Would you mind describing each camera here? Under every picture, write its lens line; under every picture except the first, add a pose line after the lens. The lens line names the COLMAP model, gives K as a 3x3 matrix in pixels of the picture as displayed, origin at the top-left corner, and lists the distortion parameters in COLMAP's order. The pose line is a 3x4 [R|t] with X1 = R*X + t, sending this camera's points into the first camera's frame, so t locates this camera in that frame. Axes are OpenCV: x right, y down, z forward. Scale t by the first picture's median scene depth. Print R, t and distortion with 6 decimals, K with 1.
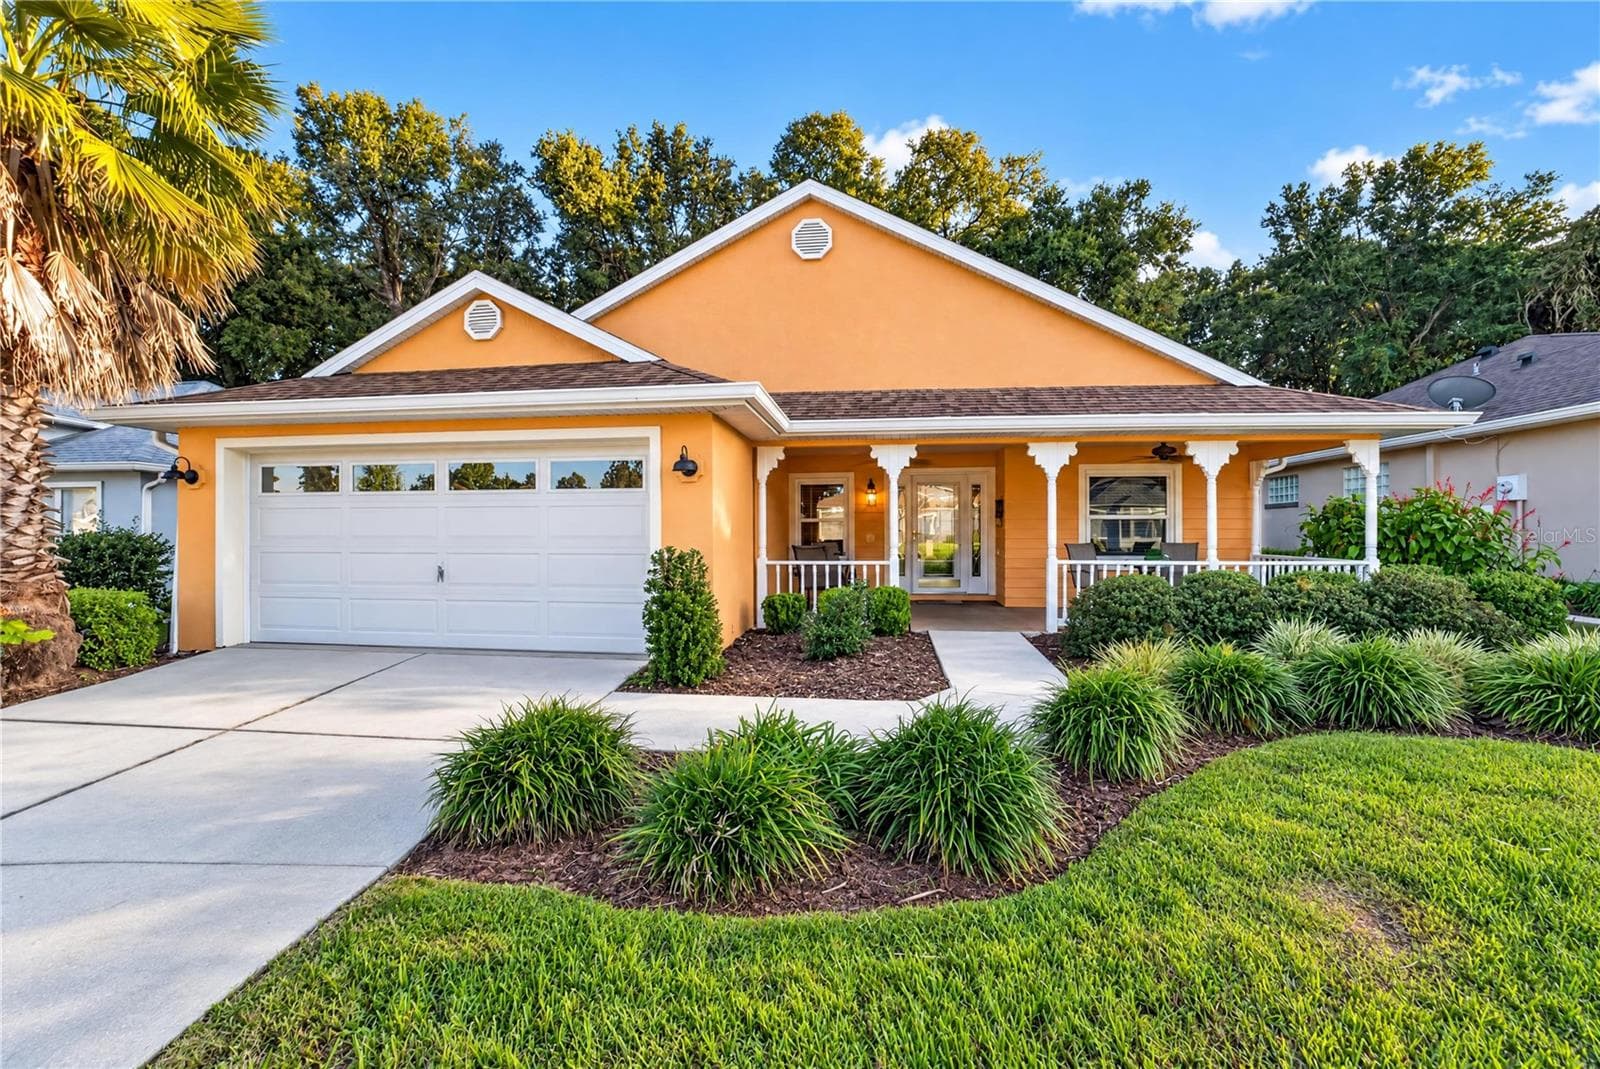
lens RADIAL K [[620.4, 0, 804.2], [0, 620.4, 534.5], [0, 0, 1]] dist [-0.035789, 0.007686]
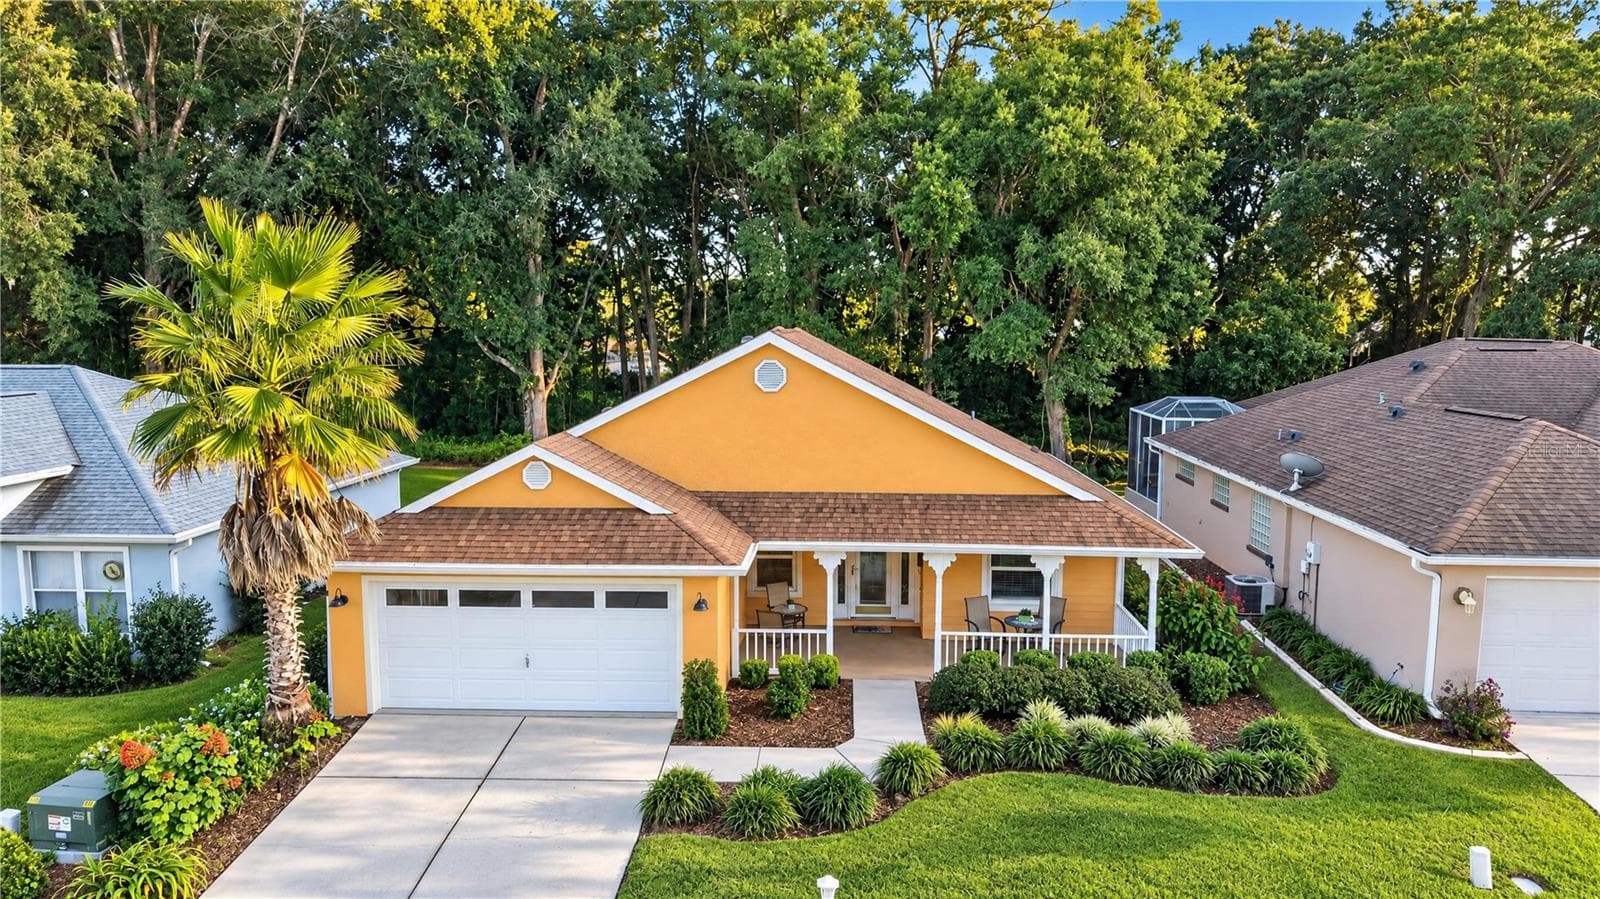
lens RADIAL K [[1085.1, 0, 800.0], [0, 1085.1, 449.5], [0, 0, 1]] dist [0.003371, 0.001773]
pose [[0.996673, -0.006792, 0.081226, -0.127522], [-0.002759, 0.993140, 0.116895, -0.693686], [-0.081462, -0.116730, 0.989817, -1.471704]]
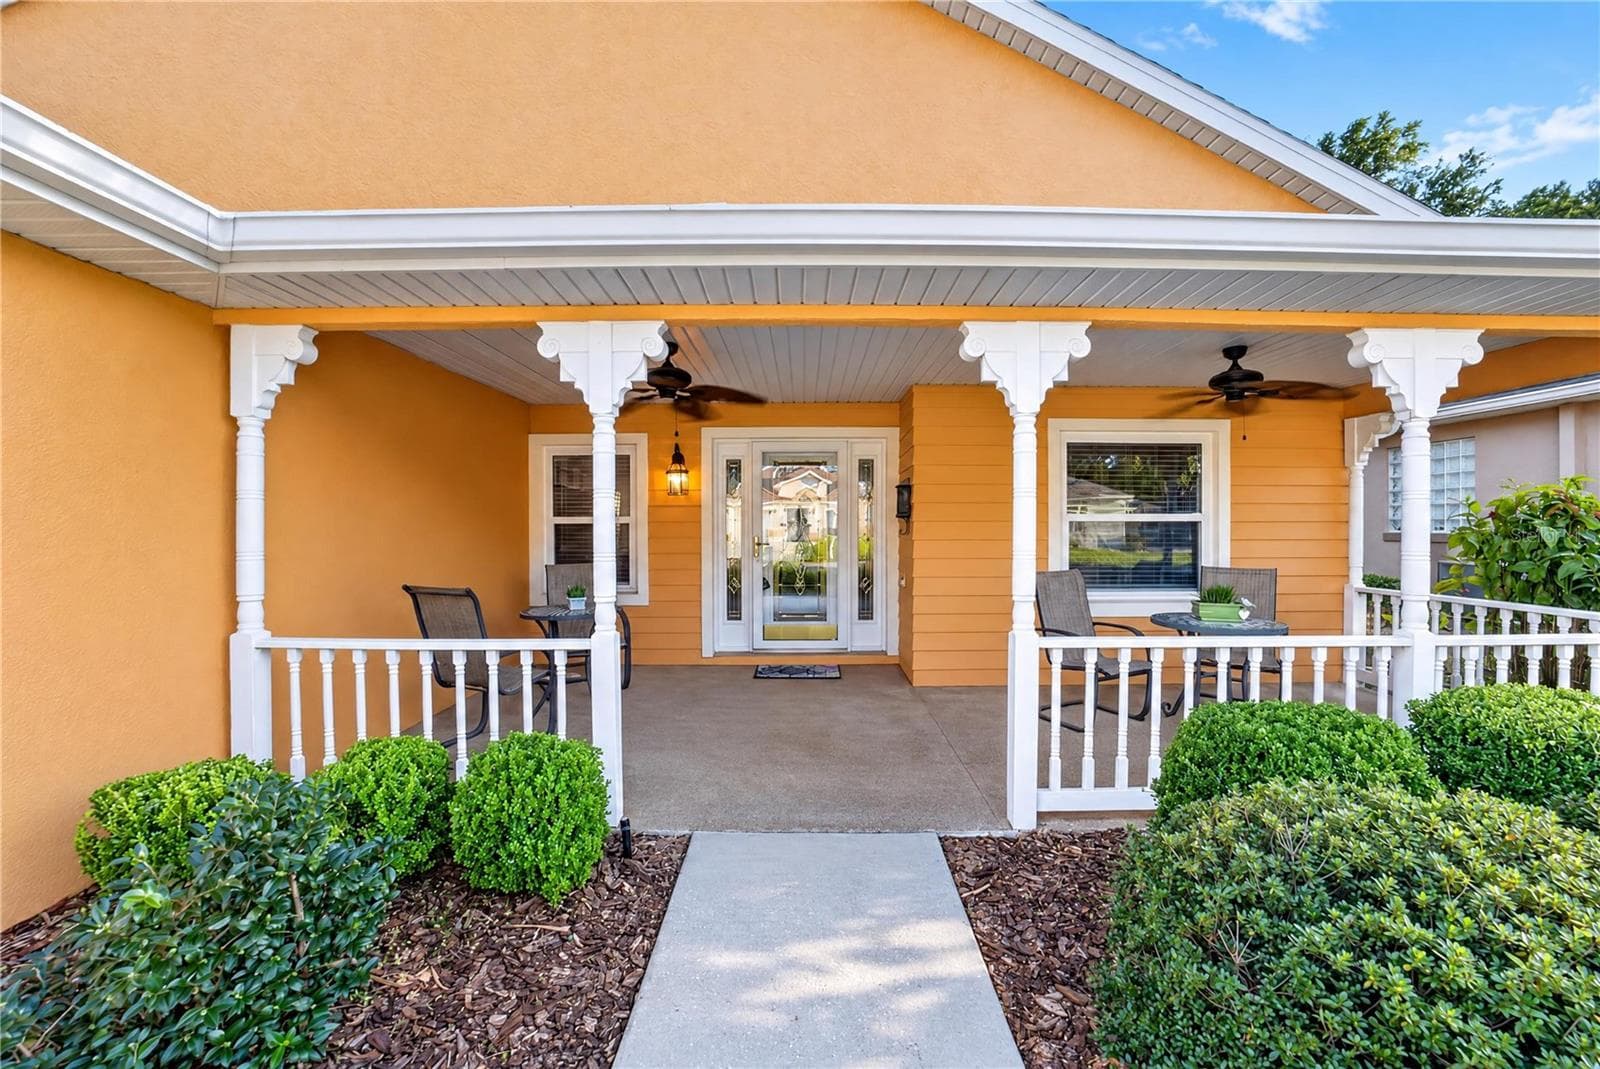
lens RADIAL K [[620.6, 0, 808.2], [0, 620.6, 530.5], [0, 0, 1]] dist [-0.033635, 0.000117]
pose [[0.992139, 0.001046, 0.125133, 0.231173], [-0.001576, 0.999990, 0.004135, -0.025254], [-0.125128, -0.004299, 0.992131, 0.662134]]
